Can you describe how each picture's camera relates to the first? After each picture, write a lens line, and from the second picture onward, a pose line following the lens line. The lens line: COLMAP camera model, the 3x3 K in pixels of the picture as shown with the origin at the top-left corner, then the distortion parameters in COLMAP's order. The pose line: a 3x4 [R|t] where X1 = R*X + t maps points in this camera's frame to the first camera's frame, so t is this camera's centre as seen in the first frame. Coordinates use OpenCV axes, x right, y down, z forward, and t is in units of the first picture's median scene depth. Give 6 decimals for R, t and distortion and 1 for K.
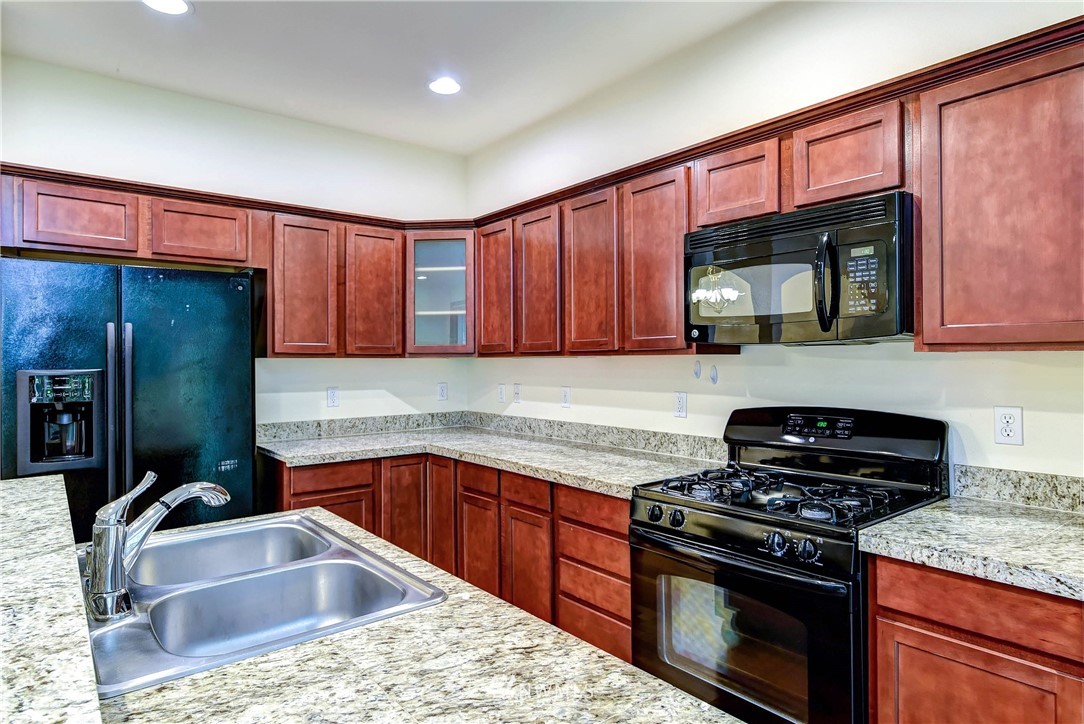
lens RADIAL K [[618.6, 0, 532.8], [0, 618.6, 357.4], [0, 0, 1]] dist [0.006855, -0.006257]
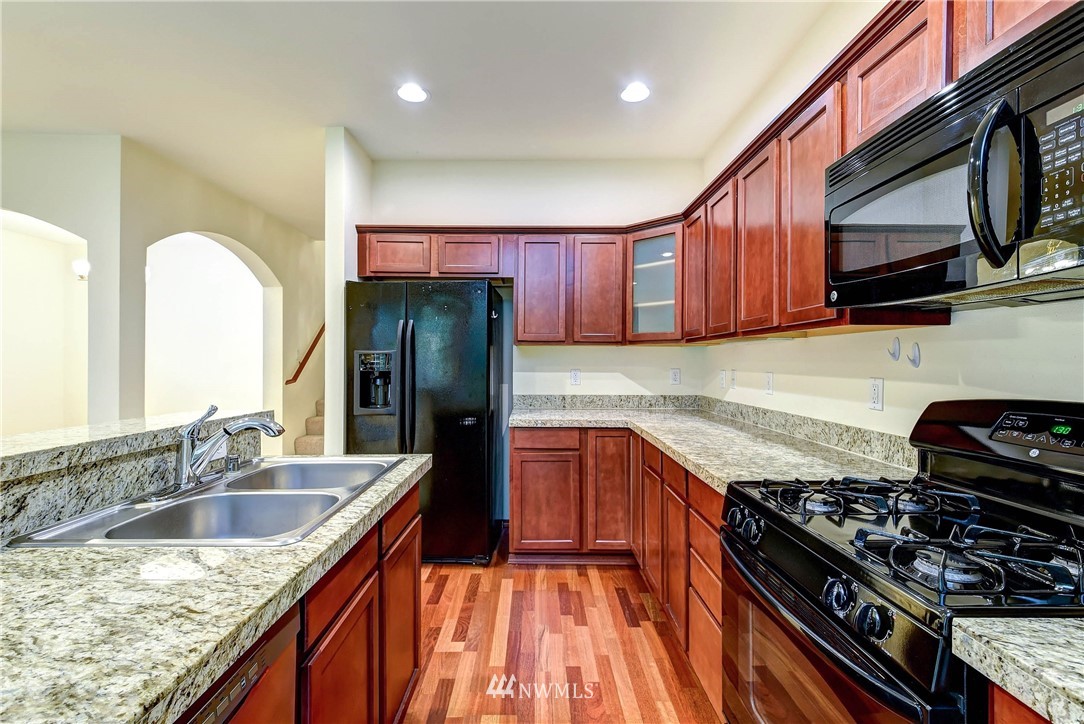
lens RADIAL K [[479.8, 0, 541.0], [0, 479.8, 360.0], [0, 0, 1]] dist [0.004983, -0.003219]
pose [[0.790132, 0.006350, -0.612904, 0.274549], [-0.002995, 0.999974, 0.006499, 0.029918], [0.612930, -0.003299, 0.790131, 0.249040]]
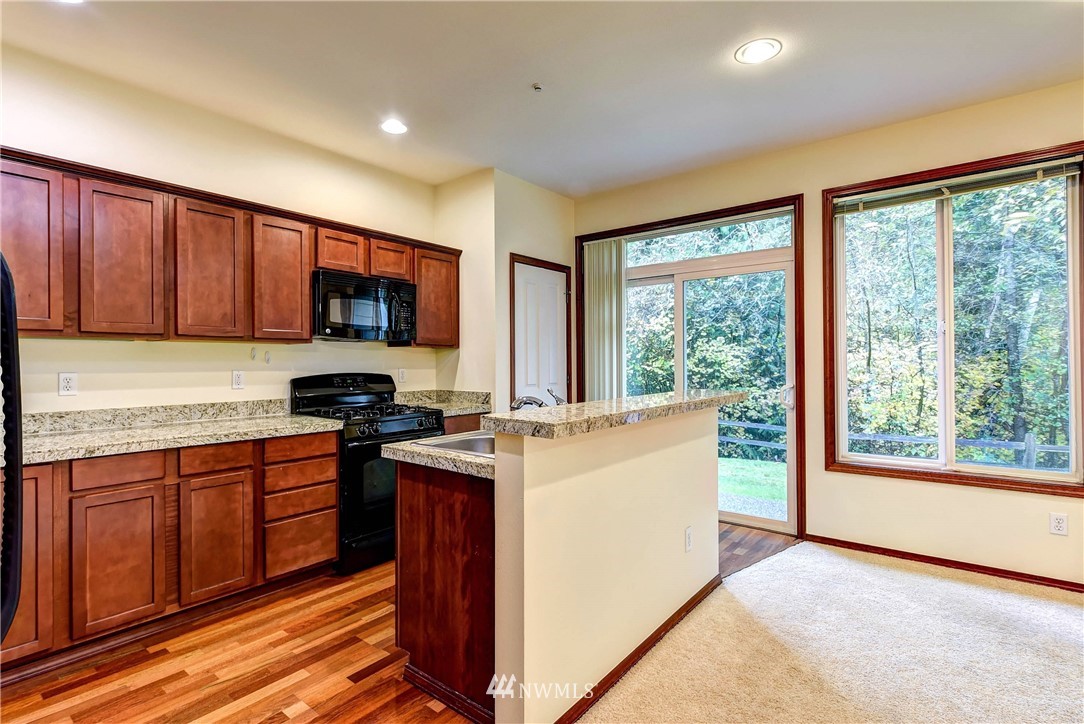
lens RADIAL K [[520.9, 0, 535.3], [0, 520.9, 363.4], [0, 0, 1]] dist [0.001704, -0.000079]
pose [[-0.221632, 0.004650, 0.975119, -1.010963], [-0.000659, 0.999988, -0.004919, 0.045288], [-0.975130, -0.001733, -0.221626, 0.612747]]
